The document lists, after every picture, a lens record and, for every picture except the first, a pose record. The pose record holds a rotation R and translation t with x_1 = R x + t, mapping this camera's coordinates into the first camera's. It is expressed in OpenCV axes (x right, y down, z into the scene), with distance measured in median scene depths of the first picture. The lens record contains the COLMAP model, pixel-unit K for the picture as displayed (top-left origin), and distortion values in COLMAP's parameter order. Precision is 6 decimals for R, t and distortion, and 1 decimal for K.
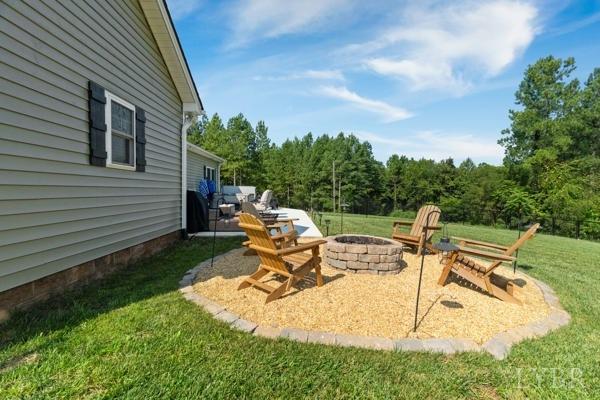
lens RADIAL K [[283.9, 0, 302.3], [0, 283.9, 199.9], [0, 0, 1]] dist [0.000522, 0.000048]
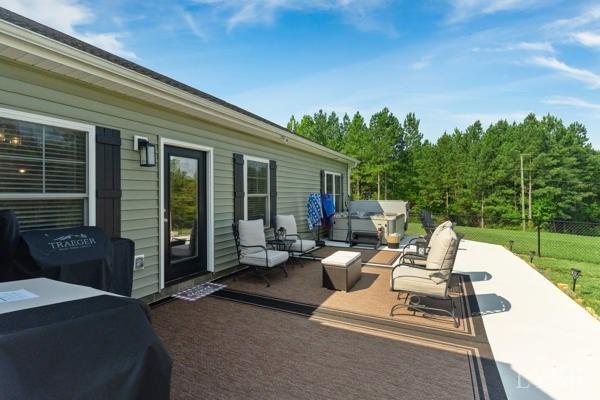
lens RADIAL K [[286.8, 0, 302.4], [0, 286.8, 192.5], [0, 0, 1]] dist [0.000012, -0.000452]
pose [[0.876352, -0.015594, -0.481419, -0.019235], [-0.004060, 0.999201, -0.039756, -0.011498], [0.481654, 0.036795, 0.875589, 0.105610]]
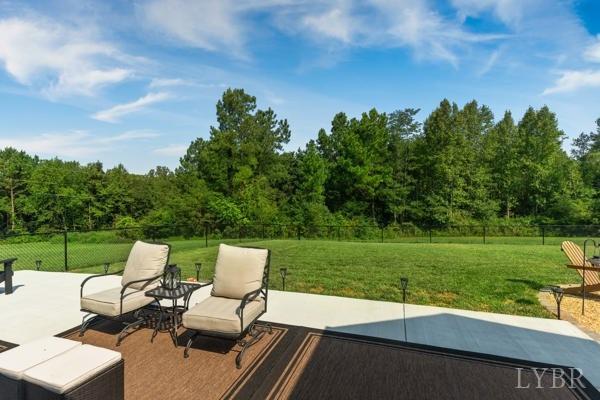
lens RADIAL K [[283.9, 0, 302.3], [0, 283.9, 199.9], [0, 0, 1]] dist [0.000522, 0.000048]
pose [[0.357708, -0.022623, 0.933559, -0.069117], [0.042557, 0.999063, 0.007904, -0.015009], [-0.932863, 0.036902, 0.358335, 0.140270]]
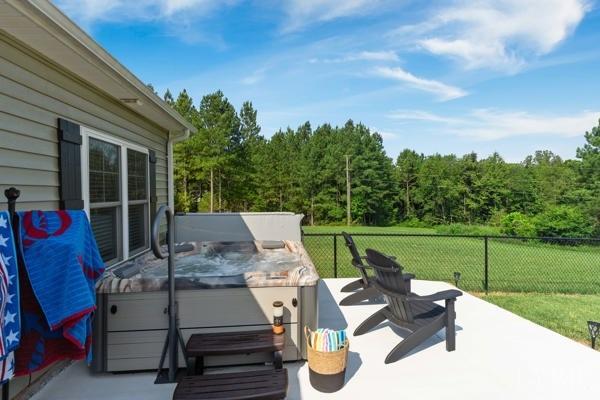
lens RADIAL K [[294.1, 0, 304.7], [0, 294.1, 192.5], [0, 0, 1]] dist [-0.000604, 0.000054]
pose [[0.996699, -0.018220, 0.079117, -0.052133], [0.020519, 0.999388, -0.028338, -0.016793], [-0.078552, 0.029868, 0.996462, 0.199758]]
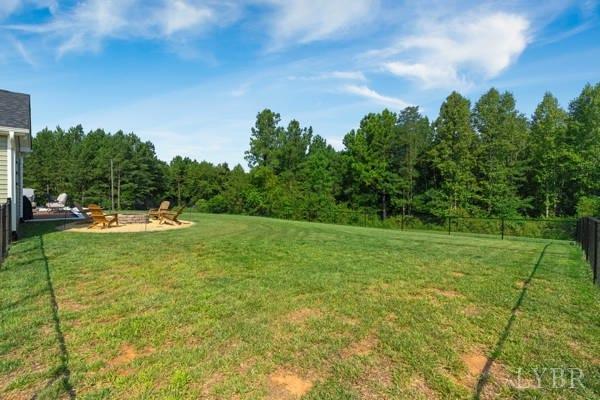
lens RADIAL K [[286.8, 0, 300.2], [0, 286.8, 194.2], [0, 0, 1]] dist [0.000386, 0.000001]
pose [[0.765662, -0.007333, 0.643201, -0.025314], [0.014676, 0.999874, -0.006071, -0.000732], [-0.643075, 0.014088, 0.765673, -0.155544]]
